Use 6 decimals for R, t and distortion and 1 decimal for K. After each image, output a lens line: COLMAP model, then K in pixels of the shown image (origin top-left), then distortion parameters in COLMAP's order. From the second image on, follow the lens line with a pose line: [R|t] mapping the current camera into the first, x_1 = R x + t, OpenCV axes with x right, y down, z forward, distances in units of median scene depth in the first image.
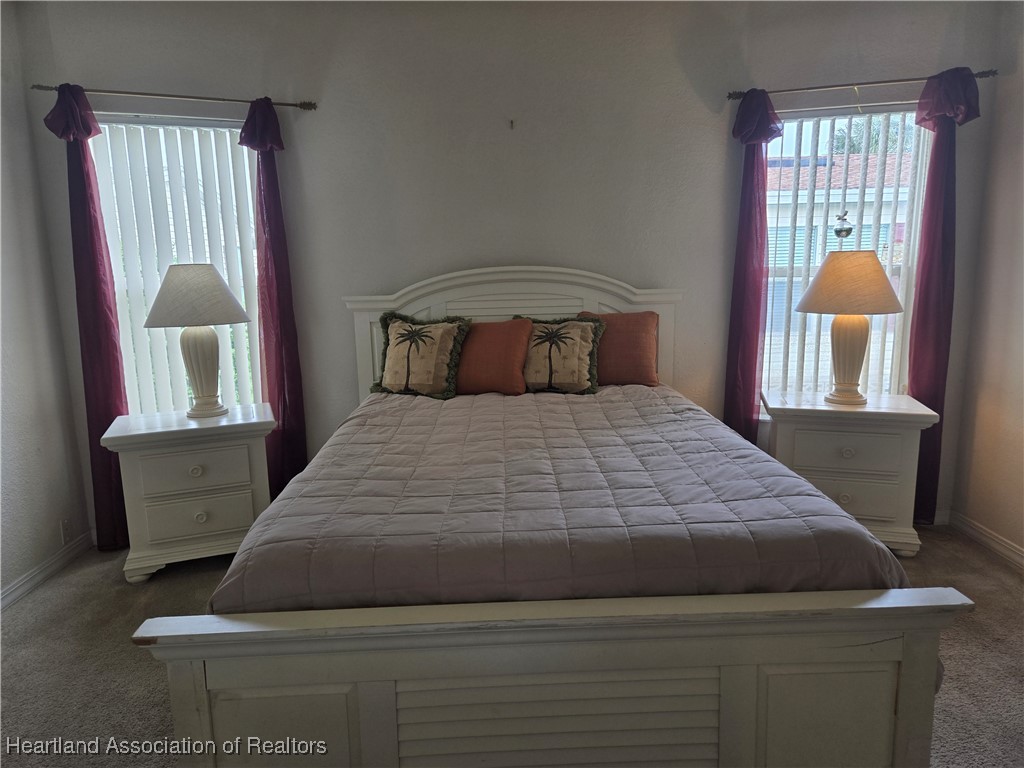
lens RADIAL K [[689.0, 0, 514.3], [0, 689.0, 385.2], [0, 0, 1]] dist [0.070374, -0.056117]
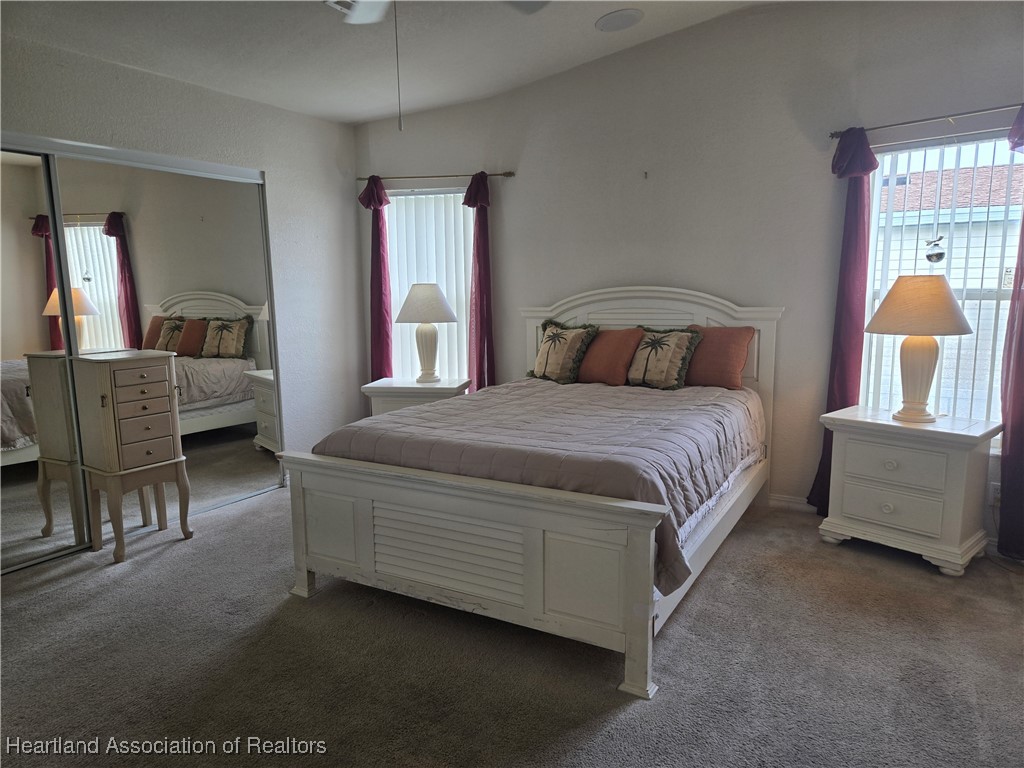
lens RADIAL K [[689.0, 0, 515.2], [0, 689.0, 392.3], [0, 0, 1]] dist [0.070374, -0.056117]
pose [[0.851893, 0.090387, -0.515857, 0.497961], [-0.099119, 0.995019, 0.010657, 0.030231], [0.514251, 0.042052, 0.856608, -0.197719]]
